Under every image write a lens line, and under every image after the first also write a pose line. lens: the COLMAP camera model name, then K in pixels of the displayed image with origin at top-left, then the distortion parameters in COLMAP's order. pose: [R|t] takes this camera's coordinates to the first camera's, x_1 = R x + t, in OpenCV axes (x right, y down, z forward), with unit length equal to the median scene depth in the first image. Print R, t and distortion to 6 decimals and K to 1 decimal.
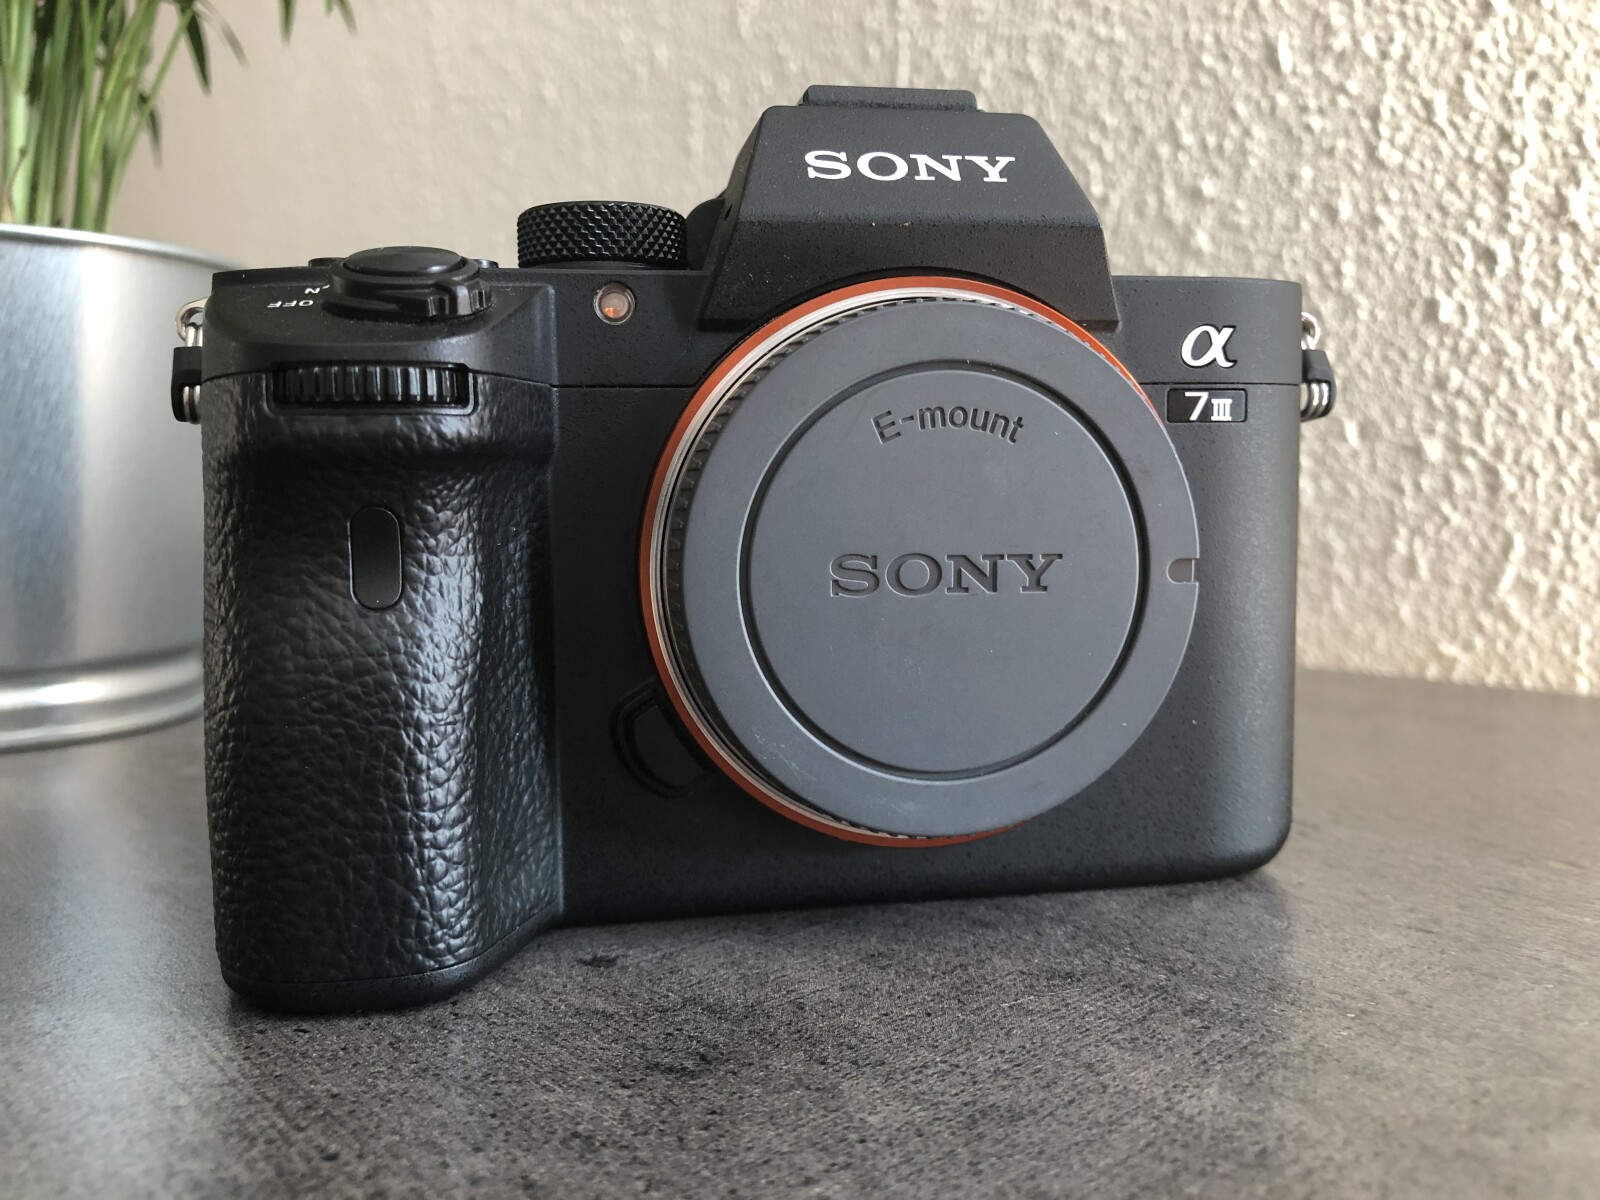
lens RADIAL K [[1388.0, 0, 794.0], [0, 1388.0, 602.0], [0, 0, 1]] dist [0.004643, -0.025169]
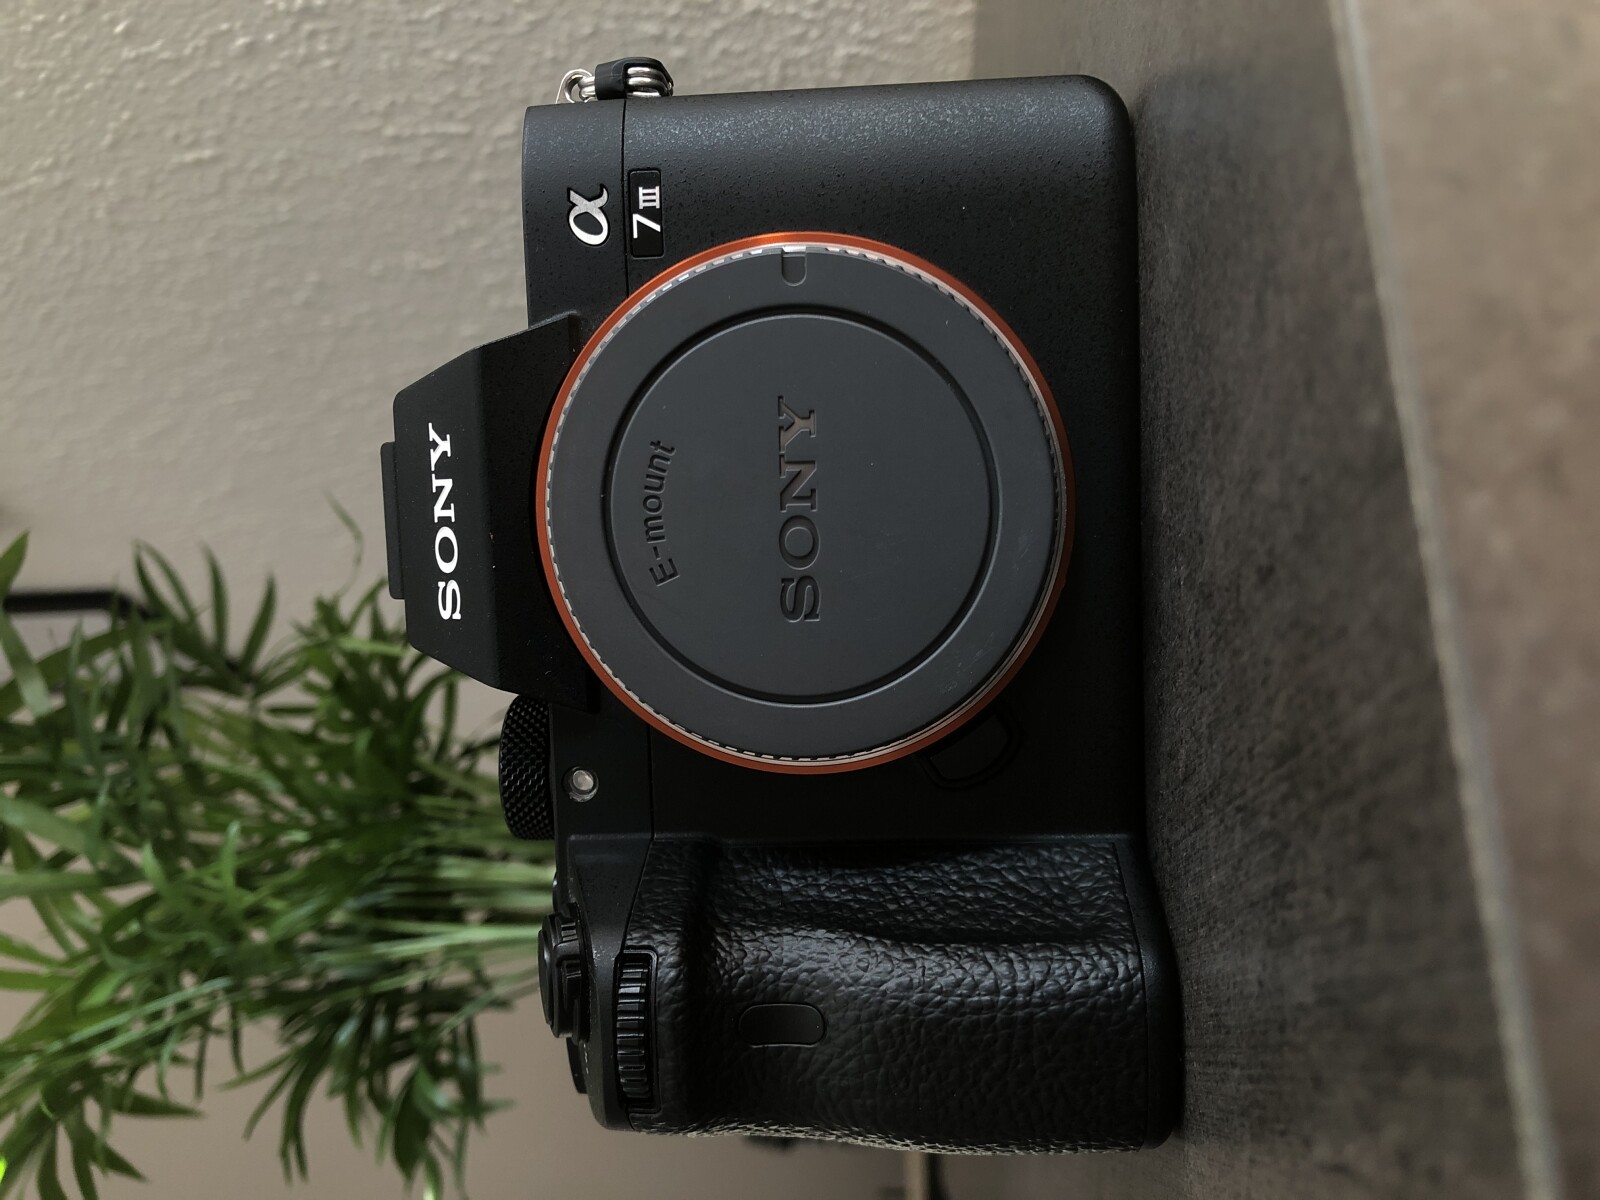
lens RADIAL K [[1388.0, 0, 804.4], [0, 1388.0, 594.6], [0, 0, 1]] dist [0.004643, -0.025169]
pose [[-0.032002, -0.963642, -0.265273, 0.354408], [0.987248, 0.010933, -0.158814, 0.165185], [0.155940, -0.266973, 0.951004, -0.026688]]
